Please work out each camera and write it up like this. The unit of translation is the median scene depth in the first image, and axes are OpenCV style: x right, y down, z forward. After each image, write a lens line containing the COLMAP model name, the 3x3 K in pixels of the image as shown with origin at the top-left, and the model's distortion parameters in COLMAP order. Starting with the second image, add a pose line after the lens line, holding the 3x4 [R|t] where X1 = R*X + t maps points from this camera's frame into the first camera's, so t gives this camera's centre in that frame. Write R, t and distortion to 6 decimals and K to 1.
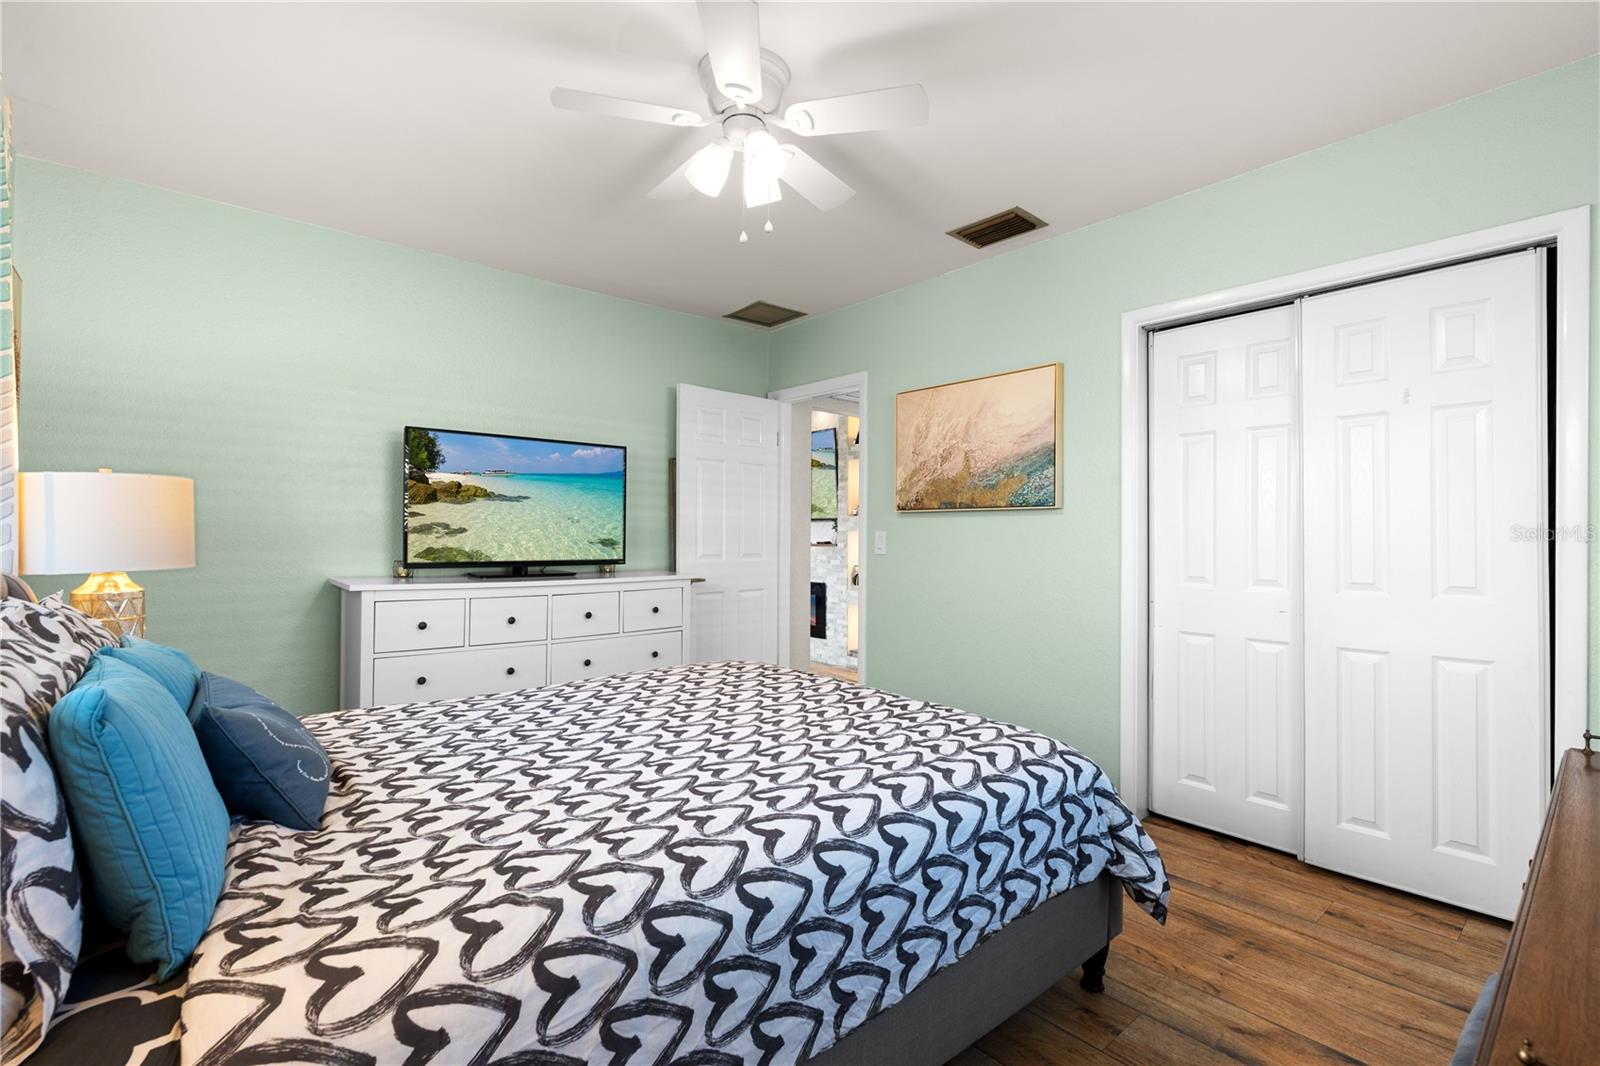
lens RADIAL K [[729.7, 0, 799.6], [0, 729.7, 534.4], [0, 0, 1]] dist [-0.010191, 0.003396]
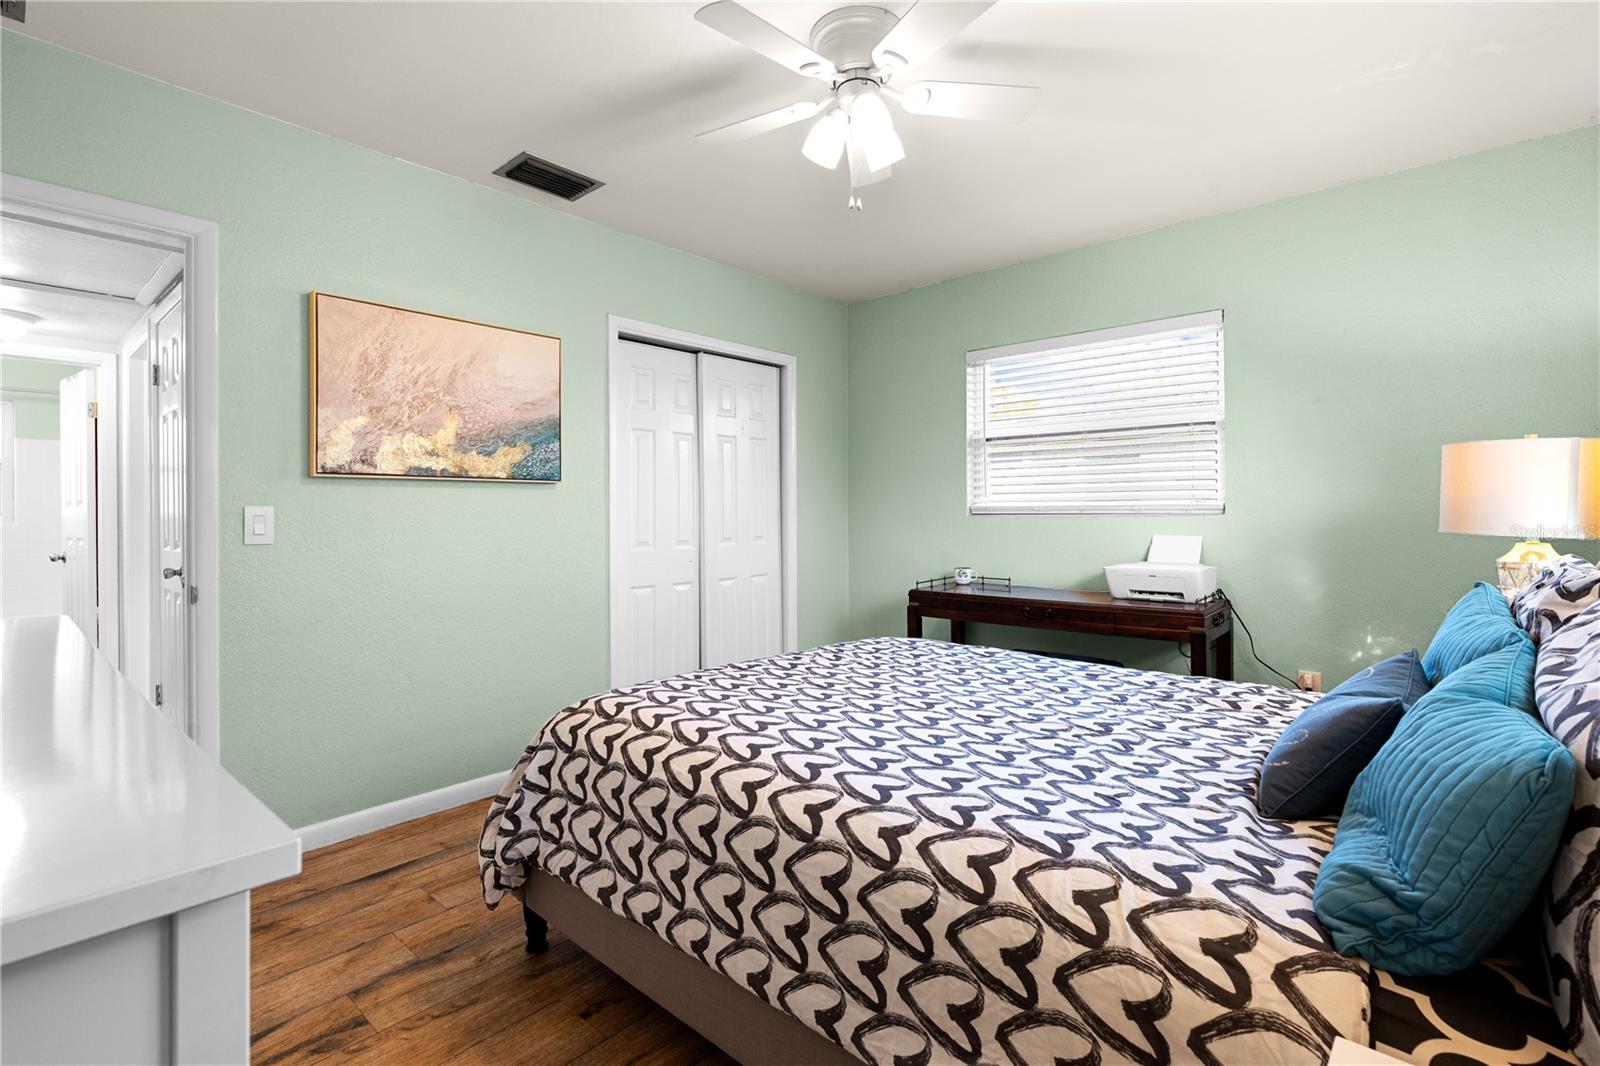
lens RADIAL K [[729.7, 0, 795.7], [0, 729.7, 504.0], [0, 0, 1]] dist [-0.010191, 0.003396]
pose [[-0.128150, 0.006343, 0.991735, -0.661025], [0.006791, 0.999962, -0.005518, 0.000283], [-0.991732, 0.006027, -0.128188, 0.788902]]
